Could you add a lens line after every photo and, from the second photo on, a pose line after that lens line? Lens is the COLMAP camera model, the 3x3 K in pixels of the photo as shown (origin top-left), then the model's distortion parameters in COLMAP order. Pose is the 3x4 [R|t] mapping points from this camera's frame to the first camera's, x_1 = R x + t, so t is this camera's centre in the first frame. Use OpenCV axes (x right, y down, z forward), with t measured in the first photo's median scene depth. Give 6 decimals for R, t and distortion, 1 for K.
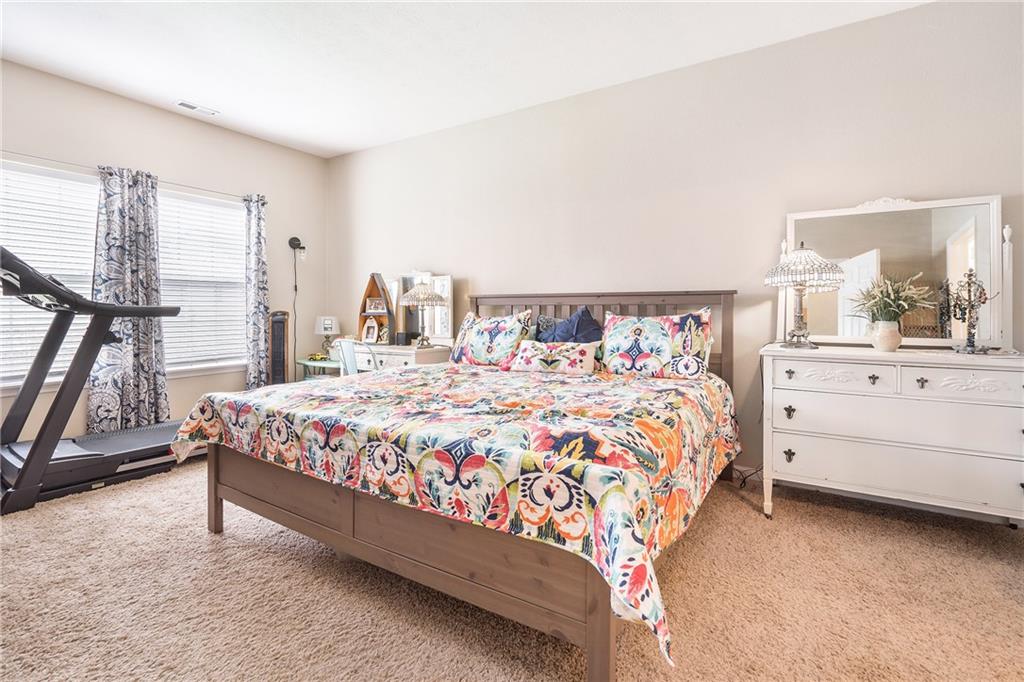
lens RADIAL K [[466.0, 0, 533.7], [0, 466.0, 312.9], [0, 0, 1]] dist [-0.002013, 0.001944]
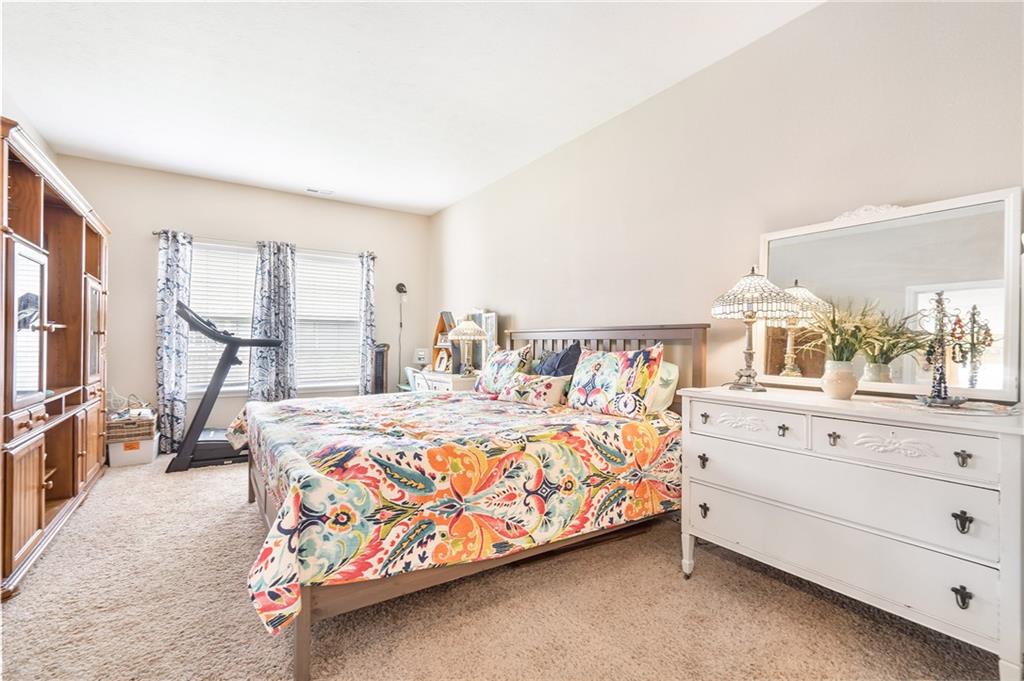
lens RADIAL K [[466.0, 0, 543.3], [0, 466.0, 339.9], [0, 0, 1]] dist [-0.002013, 0.001944]
pose [[0.916755, 0.003683, -0.399433, 0.491234], [-0.009537, 0.999874, -0.012668, -0.002762], [0.399336, 0.015423, 0.916675, 0.048600]]
